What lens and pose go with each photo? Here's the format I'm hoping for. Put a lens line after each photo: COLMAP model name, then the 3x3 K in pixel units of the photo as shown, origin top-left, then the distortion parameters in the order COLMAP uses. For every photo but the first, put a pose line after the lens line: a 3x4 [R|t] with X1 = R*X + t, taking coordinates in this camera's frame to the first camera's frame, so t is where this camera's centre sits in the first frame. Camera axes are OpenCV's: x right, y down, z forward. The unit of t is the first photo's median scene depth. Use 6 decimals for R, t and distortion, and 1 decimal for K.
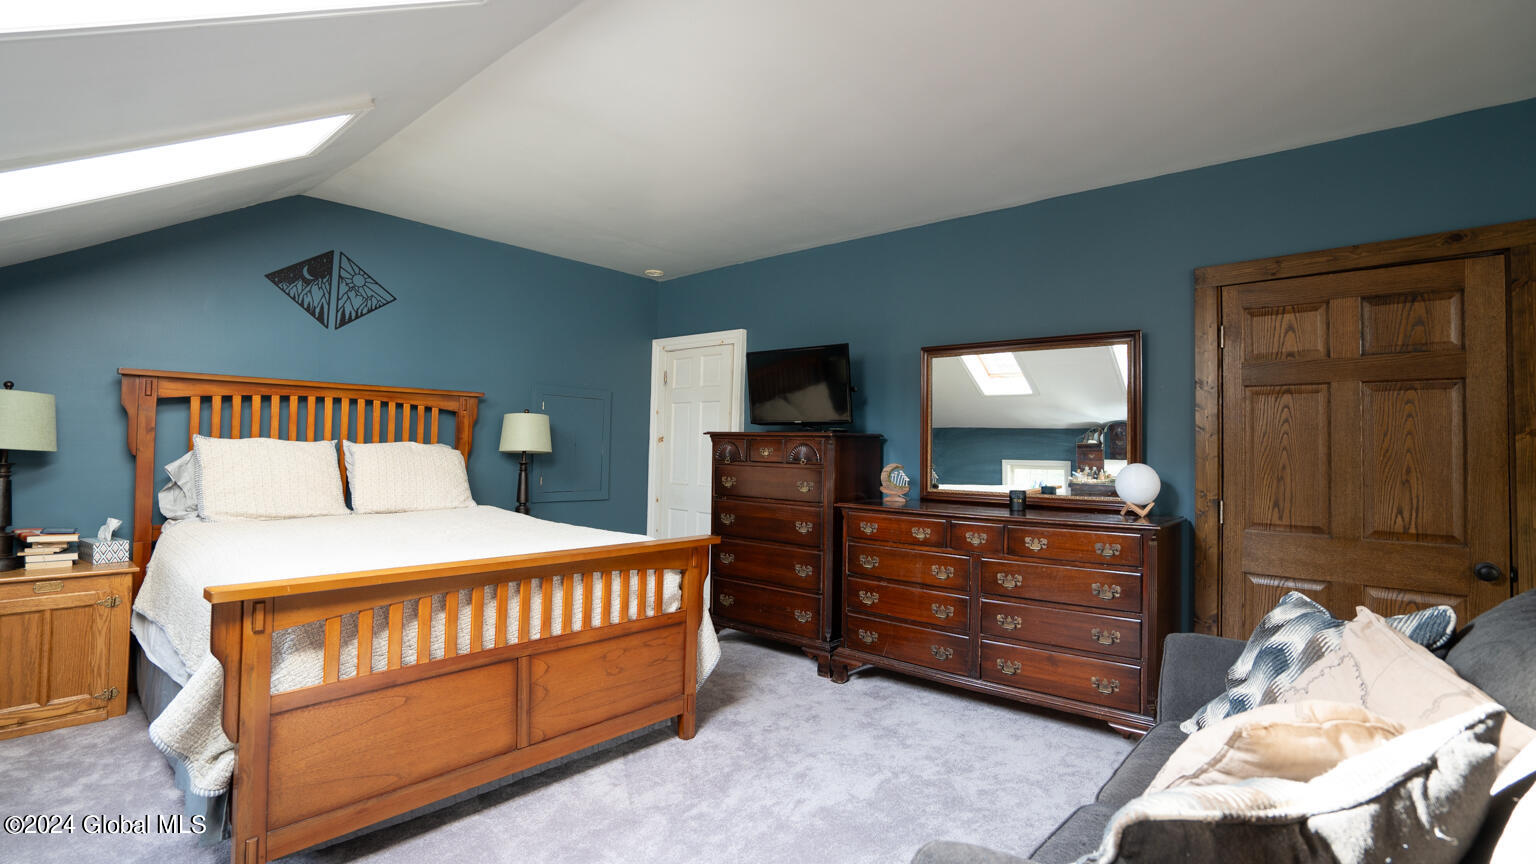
lens RADIAL K [[721.8, 0, 764.9], [0, 721.8, 431.0], [0, 0, 1]] dist [-0.003576, 0.000309]
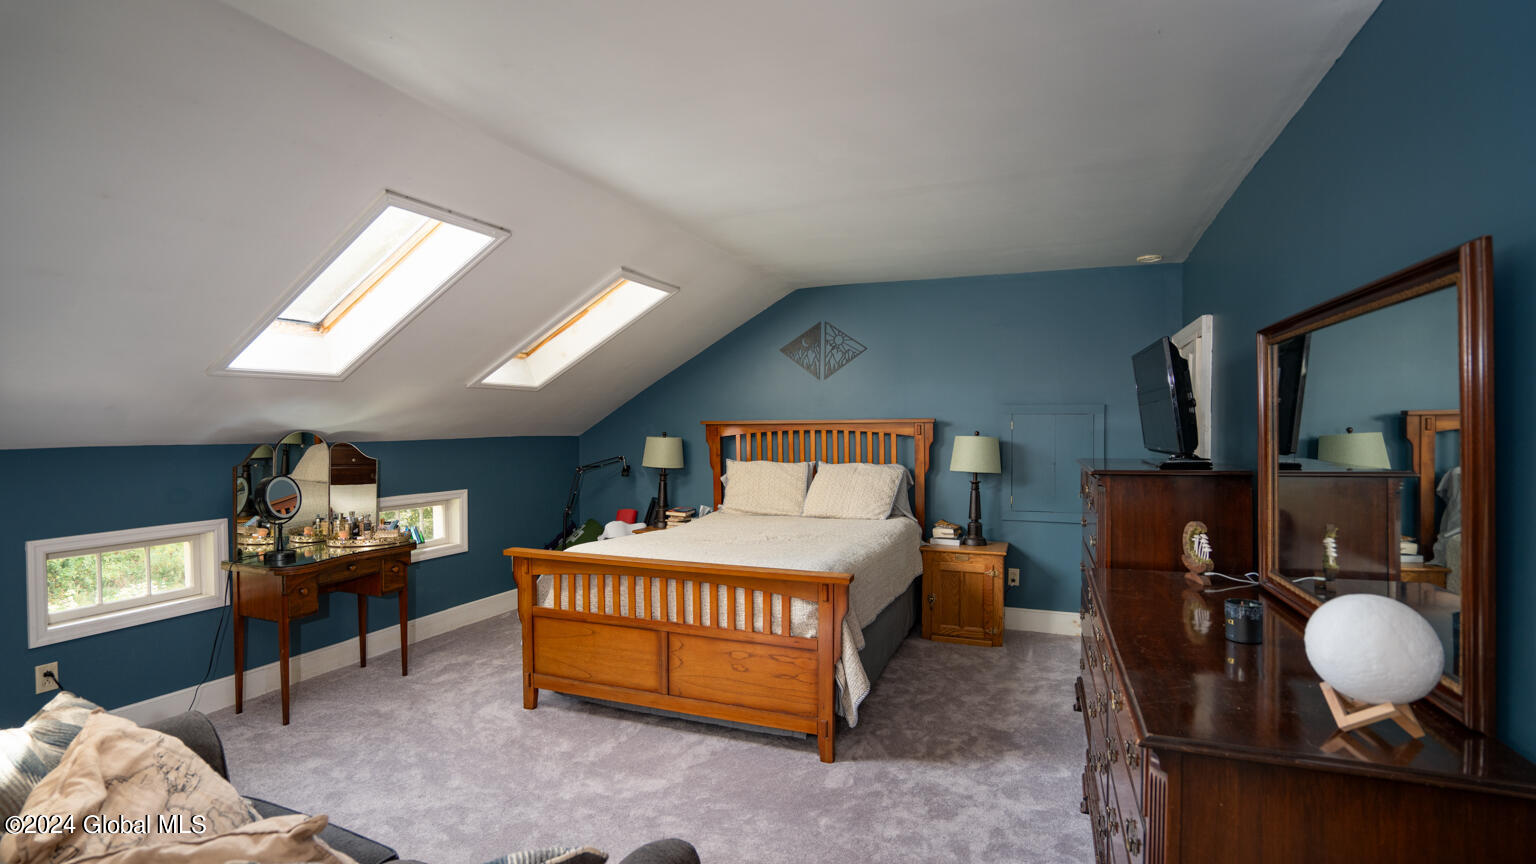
lens RADIAL K [[721.8, 0, 761.7], [0, 721.8, 431.2], [0, 0, 1]] dist [-0.003576, 0.000309]
pose [[0.337541, -0.009976, -0.941258, 0.876159], [0.029743, 0.999558, 0.000072, -0.062784], [0.940841, -0.028020, 0.337688, 0.574169]]
